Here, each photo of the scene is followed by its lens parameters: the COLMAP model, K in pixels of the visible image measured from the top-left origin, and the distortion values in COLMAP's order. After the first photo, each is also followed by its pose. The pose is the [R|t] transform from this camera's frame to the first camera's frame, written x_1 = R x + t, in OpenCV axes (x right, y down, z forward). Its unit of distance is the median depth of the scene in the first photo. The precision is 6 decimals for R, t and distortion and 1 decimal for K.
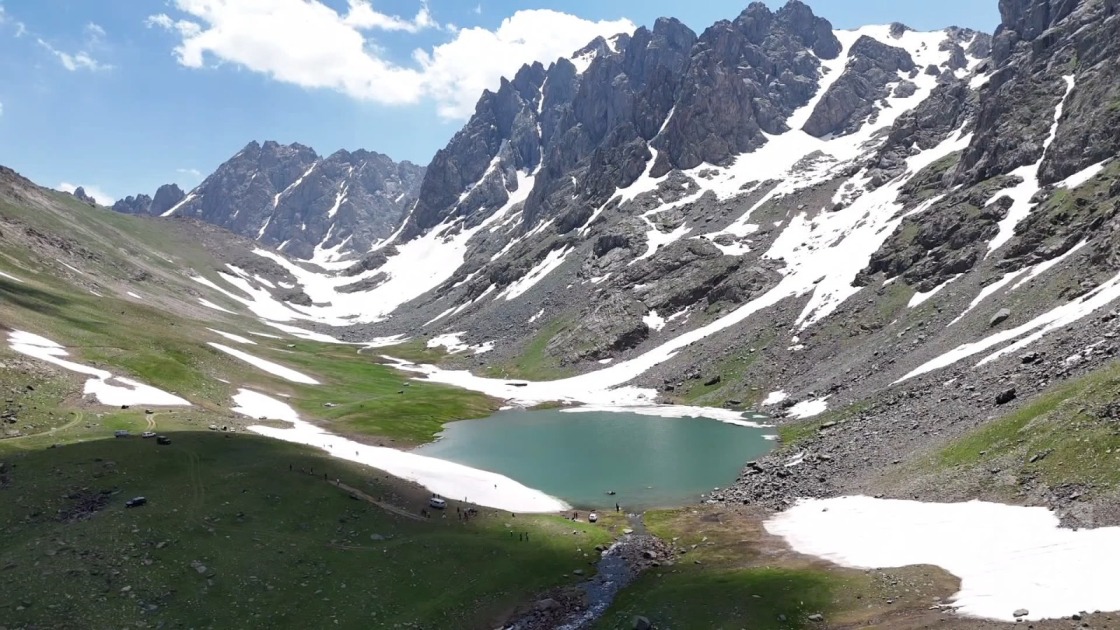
lens RADIAL K [[833.1, 0, 561.4], [0, 833.1, 313.5], [0, 0, 1]] dist [0.089853, -0.070825]
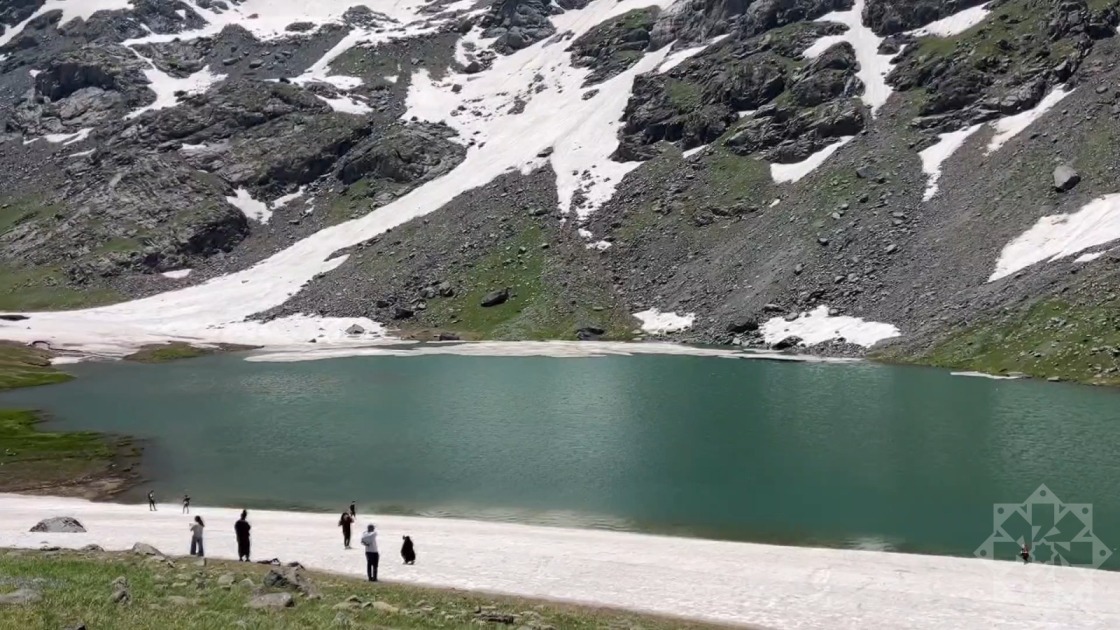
lens RADIAL K [[987.5, 0, 559.4], [0, 987.5, 308.7], [0, 0, 1]] dist [0.035468, -0.002545]
pose [[0.776396, 0.008615, 0.630187, -0.096896], [-0.031383, 0.999195, 0.025005, 0.037225], [-0.629464, -0.039191, 0.776041, 0.257536]]
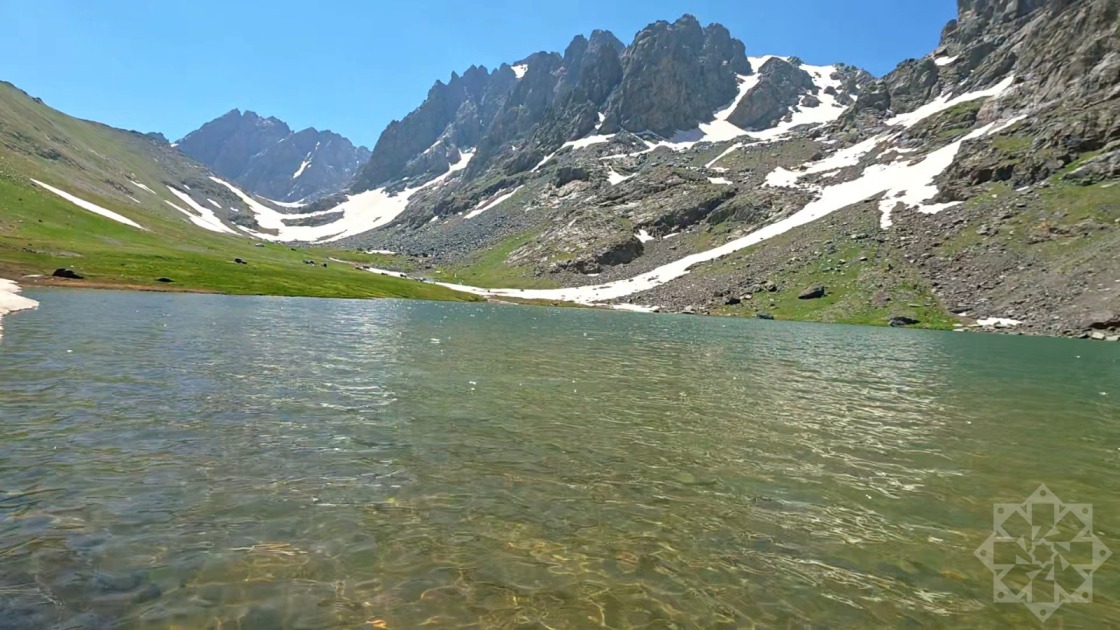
lens RADIAL K [[560.9, 0, 554.6], [0, 560.9, 313.3], [0, 0, 1]] dist [0.010196, -0.003813]
pose [[0.980962, 0.105771, 0.162869, -0.043010], [-0.110478, 0.993675, 0.020095, 0.057731], [-0.159713, -0.037706, 0.986443, 0.320864]]
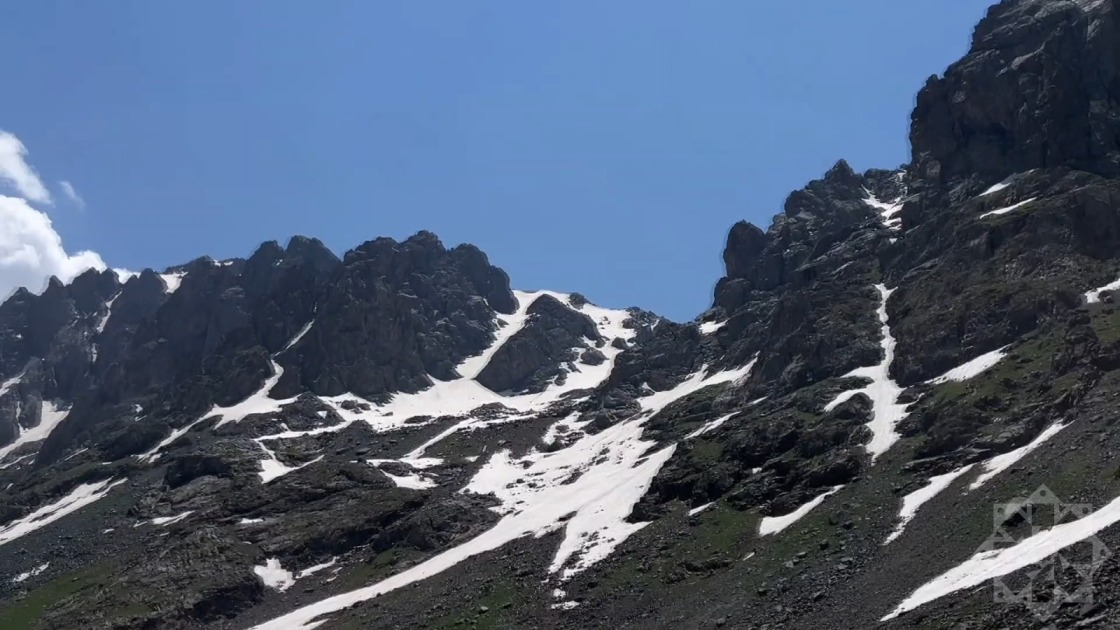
lens RADIAL K [[975.2, 0, 554.7], [0, 975.2, 308.6], [0, 0, 1]] dist [0.060072, -0.049371]
pose [[0.900251, 0.206389, 0.383342, -0.005287], [-0.056482, 0.928421, -0.367212, 0.051705], [-0.431691, 0.308932, 0.847469, 0.219238]]
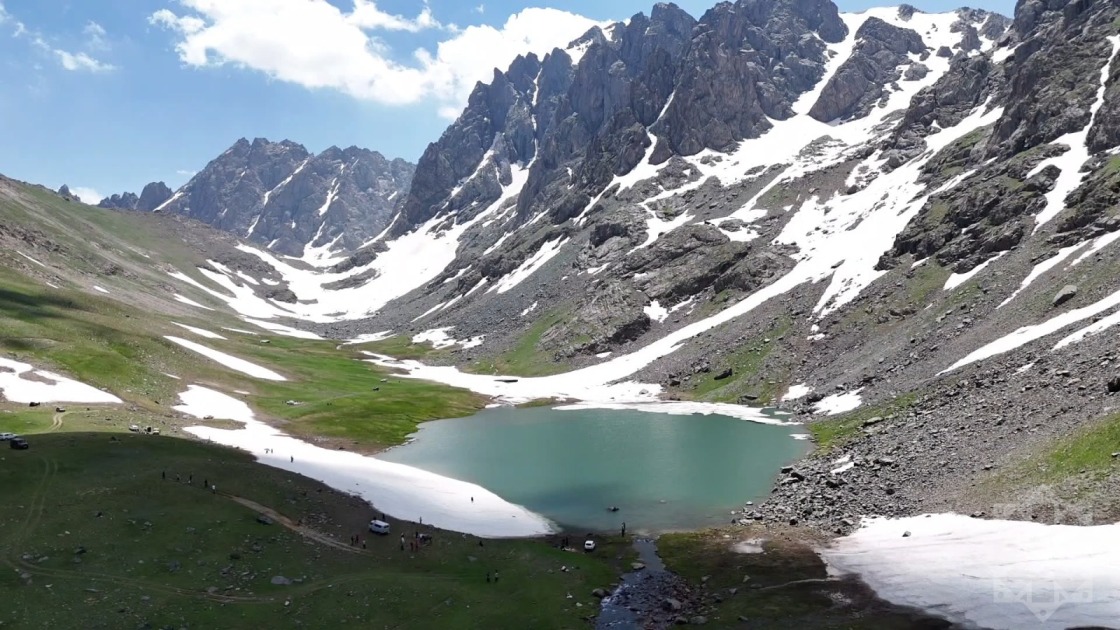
lens RADIAL K [[833.1, 0, 560.5], [0, 833.1, 310.8], [0, 0, 1]] dist [0.089853, -0.070825]
pose [[0.999988, -0.004205, 0.002349, 0.002495], [0.004218, 0.999976, -0.005576, 0.008867], [-0.002326, 0.005586, 0.999982, 0.055823]]
